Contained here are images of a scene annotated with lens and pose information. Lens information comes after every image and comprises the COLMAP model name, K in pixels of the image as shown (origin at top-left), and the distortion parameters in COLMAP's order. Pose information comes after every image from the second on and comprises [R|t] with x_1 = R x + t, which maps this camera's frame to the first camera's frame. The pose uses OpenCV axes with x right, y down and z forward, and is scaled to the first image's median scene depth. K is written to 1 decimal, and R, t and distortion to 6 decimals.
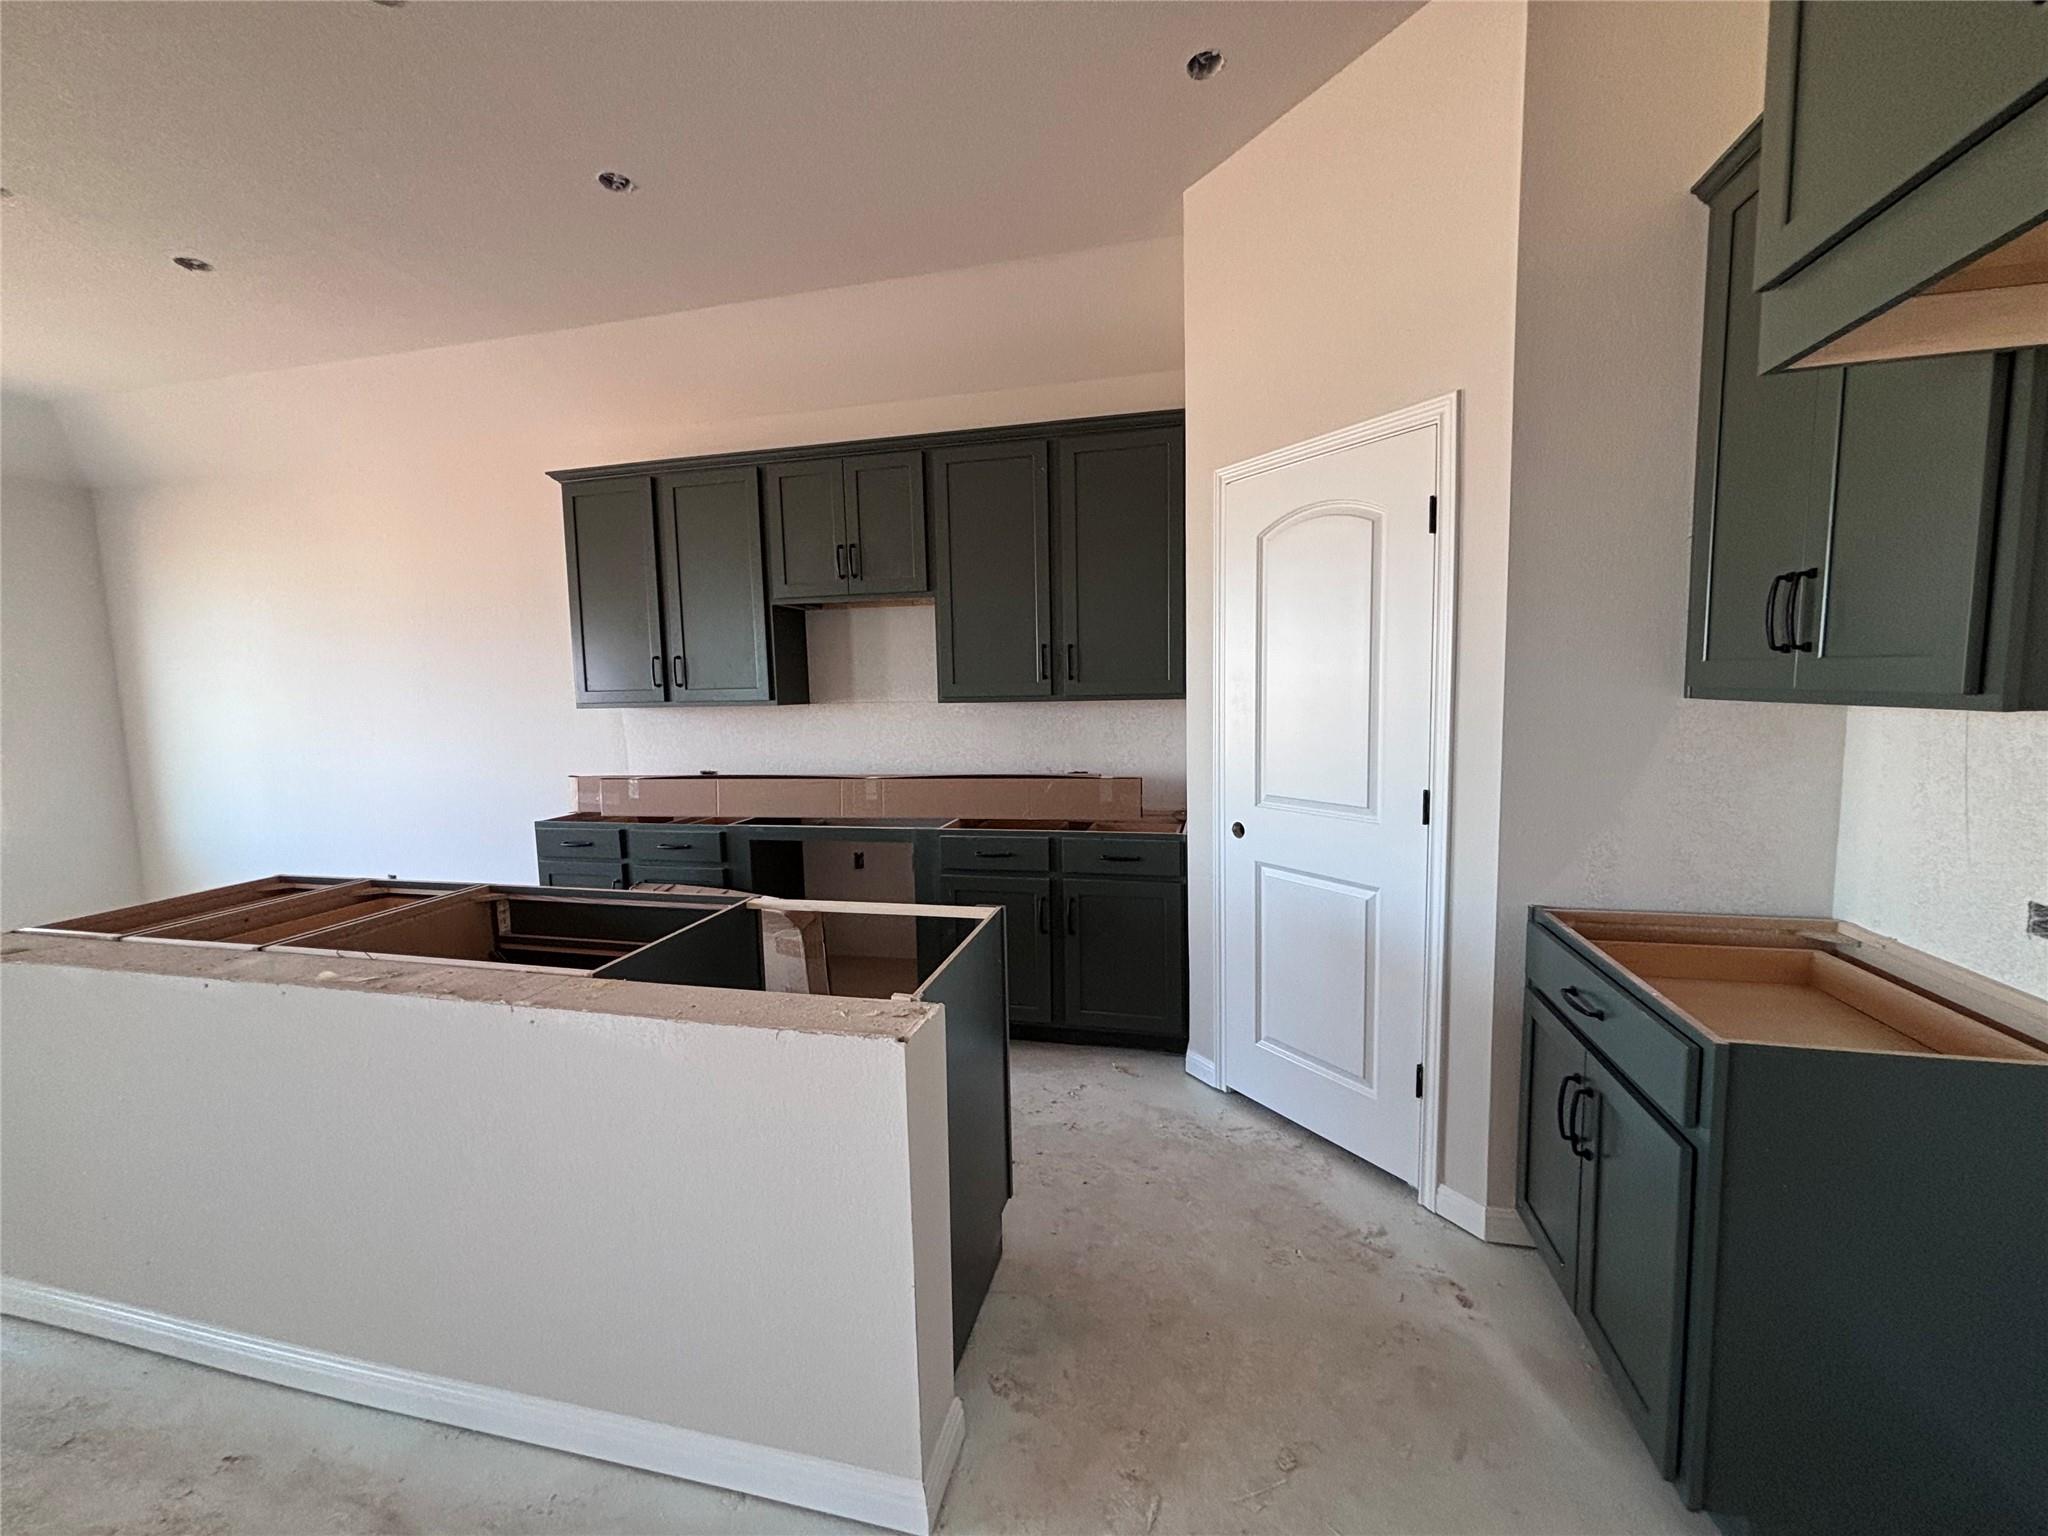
lens RADIAL K [[826.8, 0, 1022.5], [0, 826.8, 771.6], [0, 0, 1]] dist [-0.000415, -0.000760]
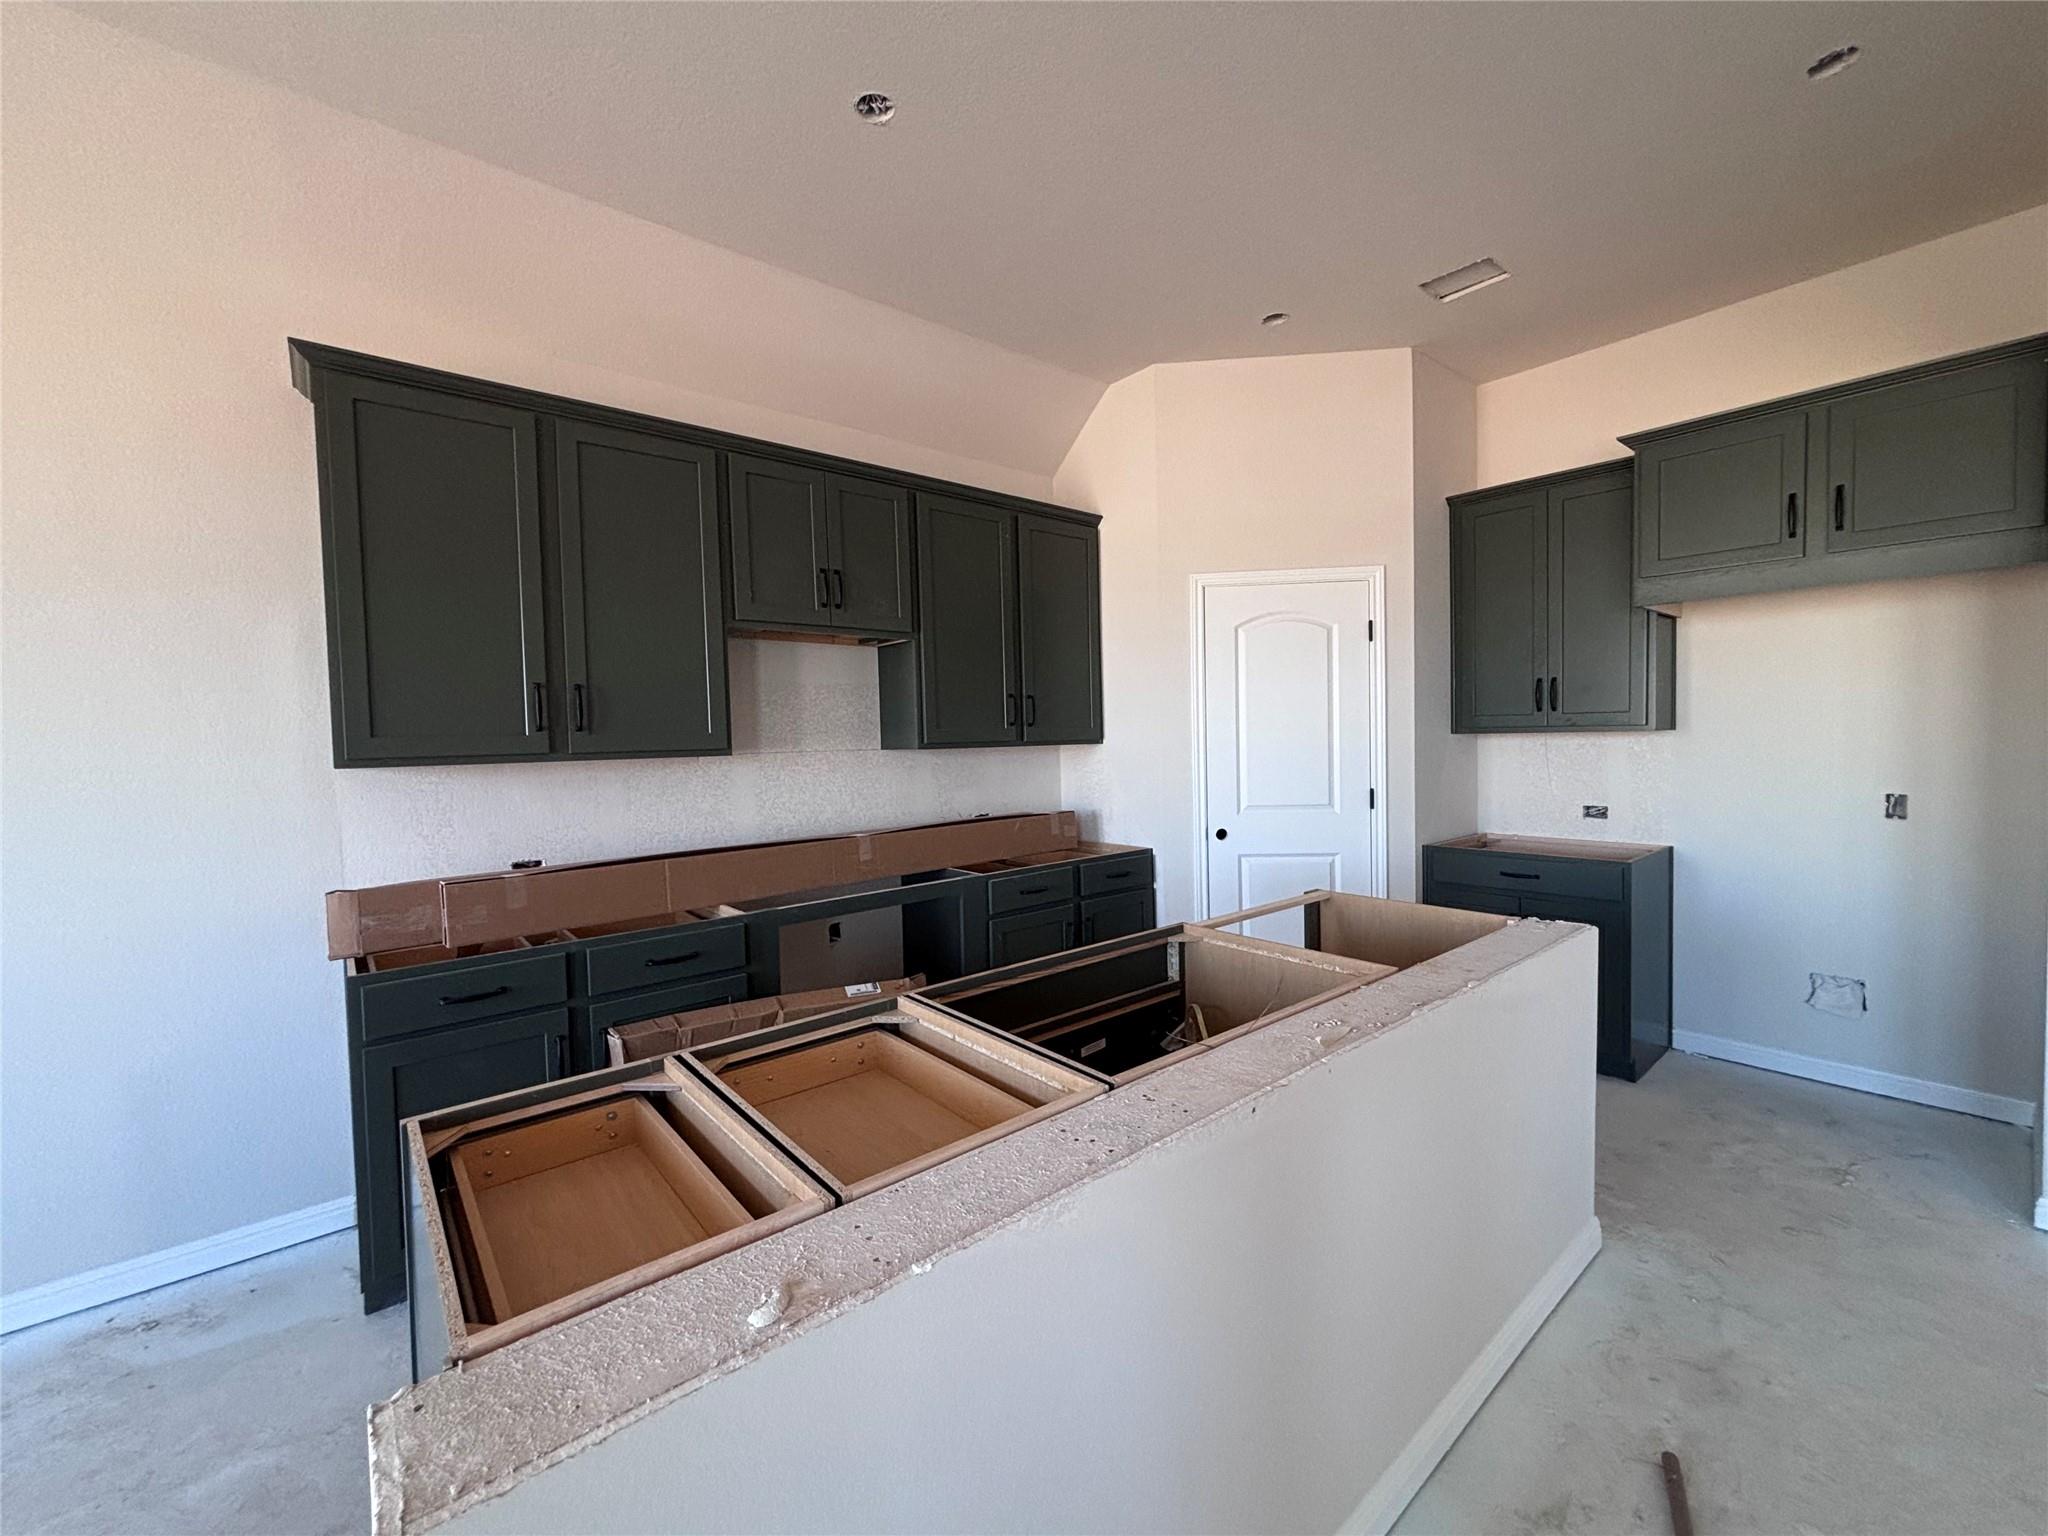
lens RADIAL K [[826.8, 0, 1028.3], [0, 826.8, 772.1], [0, 0, 1]] dist [-0.000415, -0.000760]
pose [[0.592283, -0.033581, 0.805030, -0.821331], [0.090181, 0.995616, -0.024818, -0.022784], [-0.800667, 0.087297, 0.592715, 0.346319]]
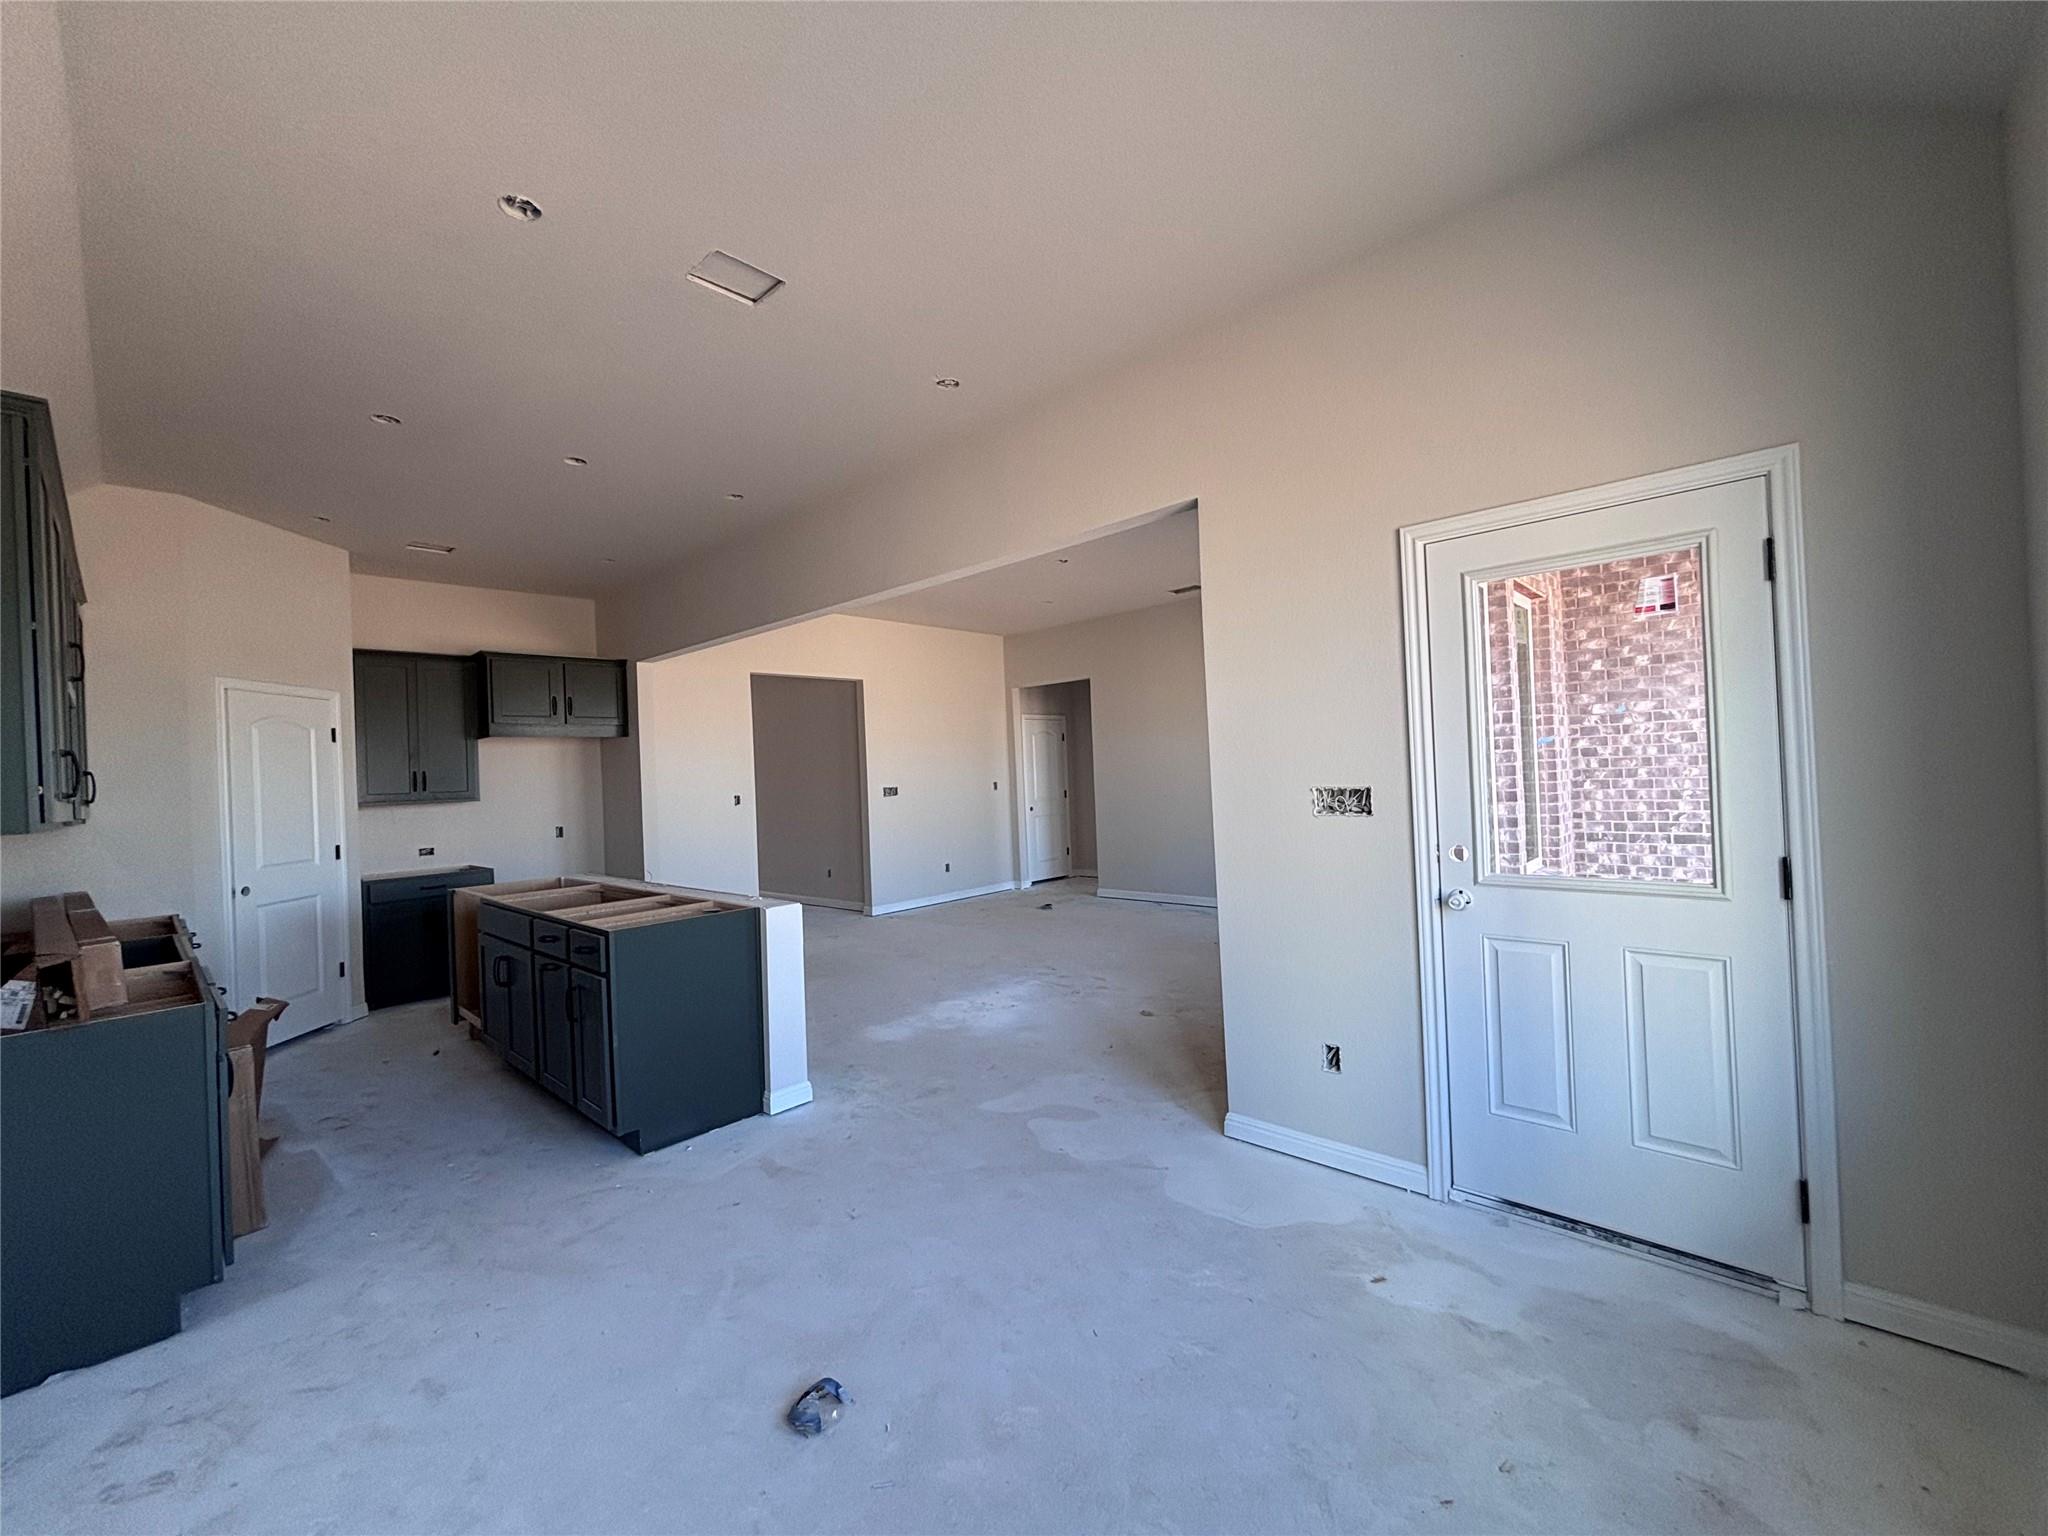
lens RADIAL K [[826.8, 0, 1036.9], [0, 826.8, 766.8], [0, 0, 1]] dist [-0.000415, -0.000760]
pose [[-0.880296, 0.061249, 0.470454, -1.560589], [0.108056, 0.991453, 0.073112, -0.104053], [-0.461955, 0.115196, -0.879391, 1.358085]]
